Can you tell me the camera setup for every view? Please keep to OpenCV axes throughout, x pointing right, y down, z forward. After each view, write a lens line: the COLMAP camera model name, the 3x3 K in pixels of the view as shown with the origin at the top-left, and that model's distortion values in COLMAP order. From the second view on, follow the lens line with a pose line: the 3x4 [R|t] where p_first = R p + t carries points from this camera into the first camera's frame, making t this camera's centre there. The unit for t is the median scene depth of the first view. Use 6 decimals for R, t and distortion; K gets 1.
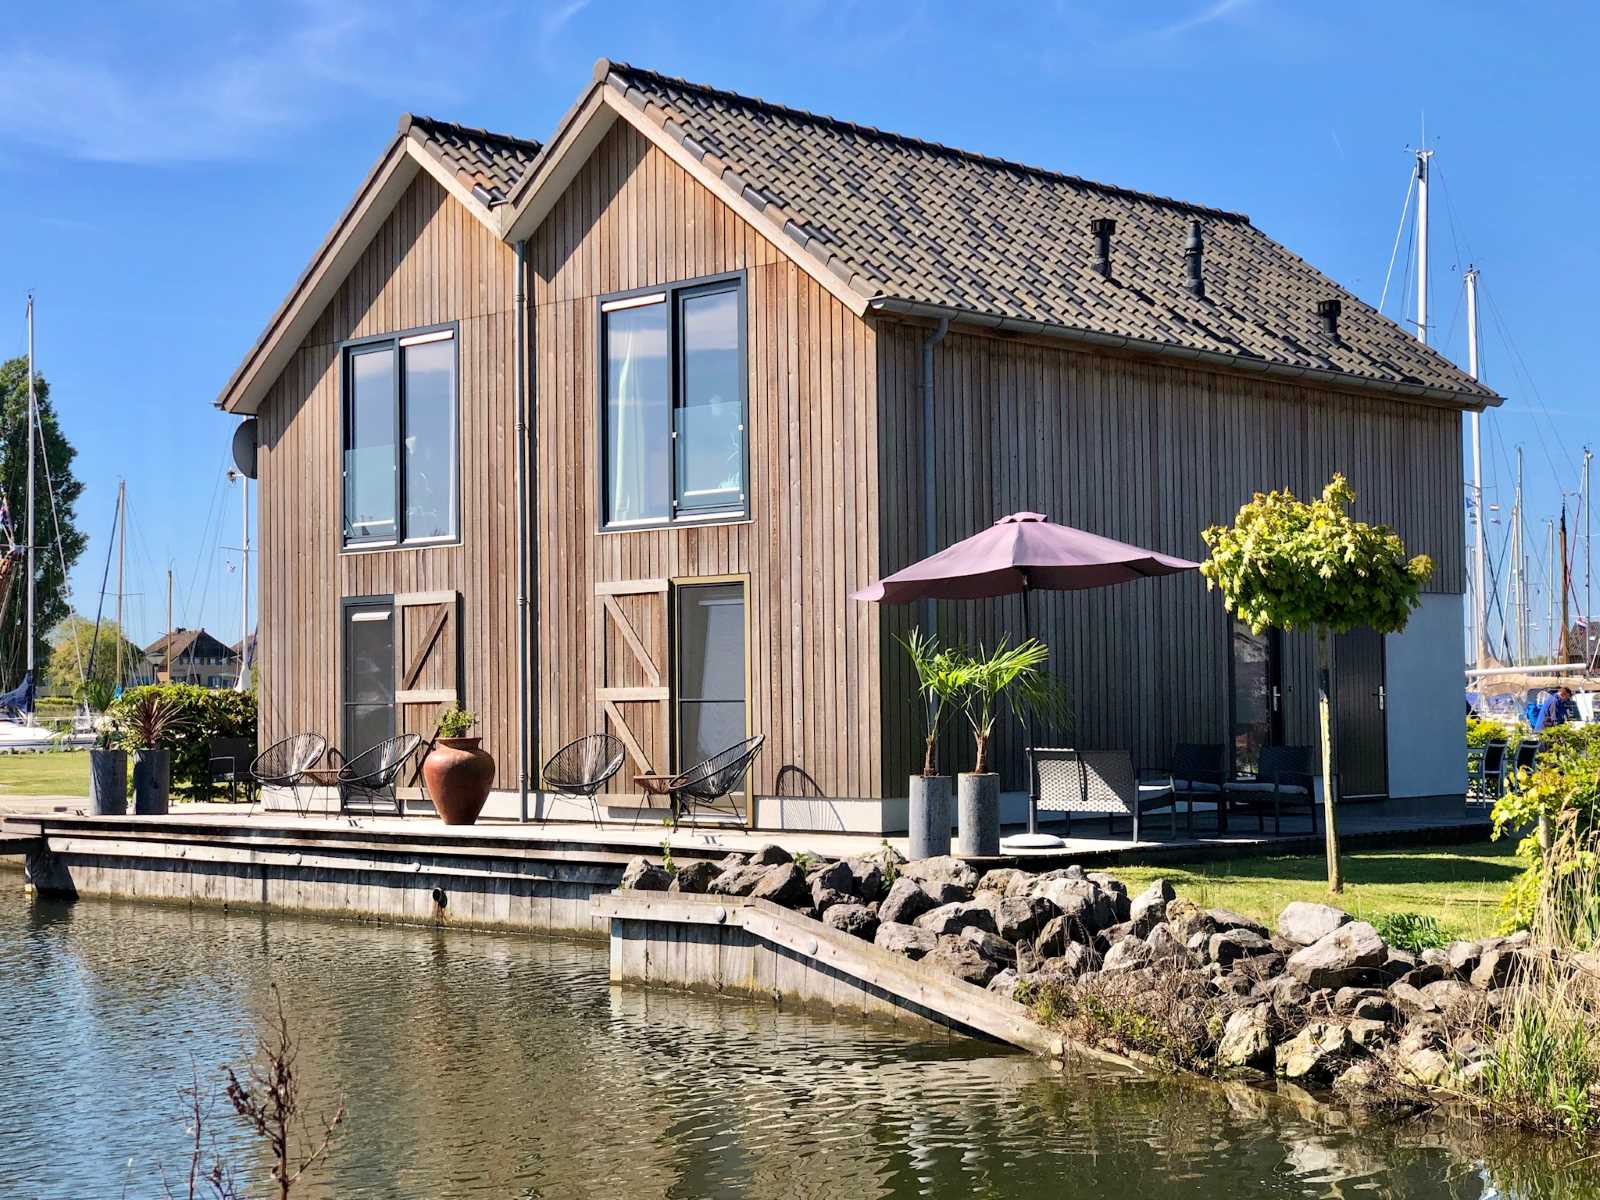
lens RADIAL K [[2442.5, 0, 800.0], [0, 2442.5, 600.0], [0, 0, 1]] dist [-0.022906, -0.005016]
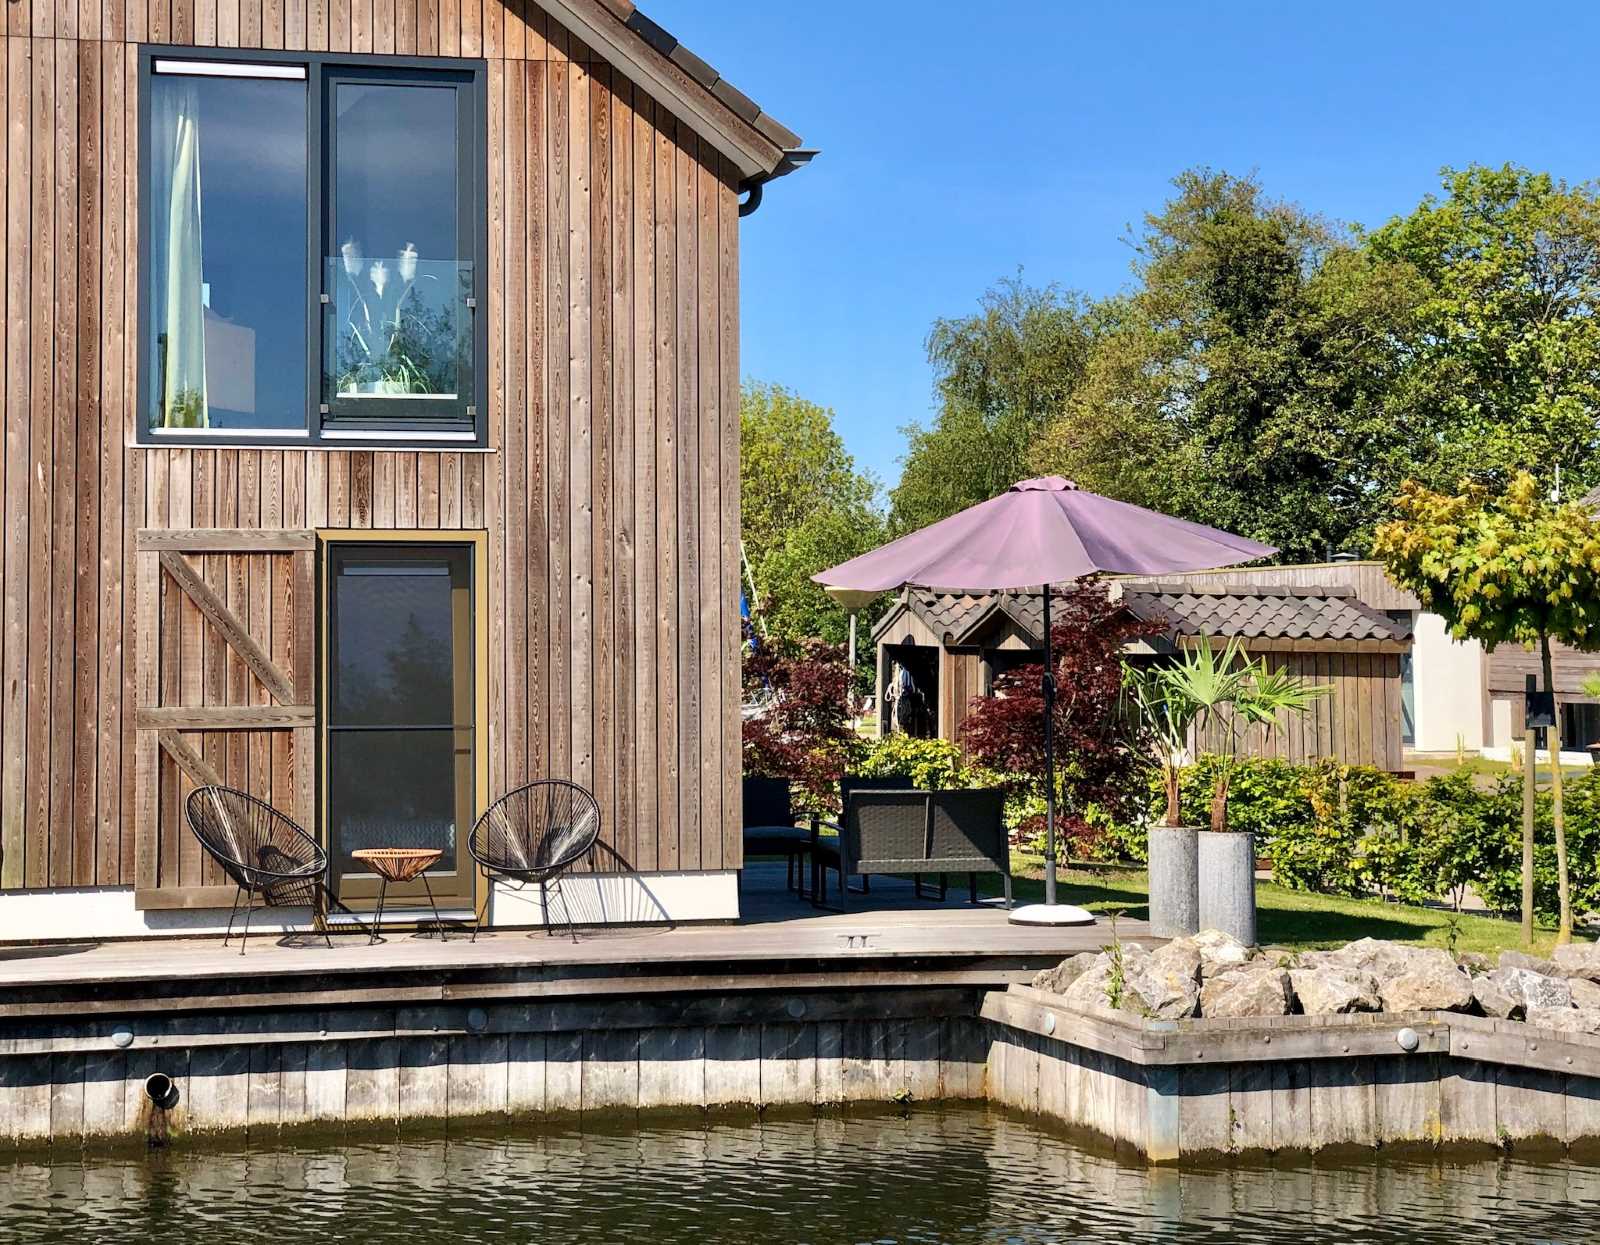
lens RADIAL K [[2580.6, 0, 800.1], [0, 2580.6, 567.4], [0, 0, 1]] dist [0.045958, -0.038830]
pose [[0.572992, 0.053927, 0.817785, -0.541296], [-0.025081, 0.998519, -0.048272, 0.030628], [-0.819177, 0.007149, 0.573496, 0.554455]]
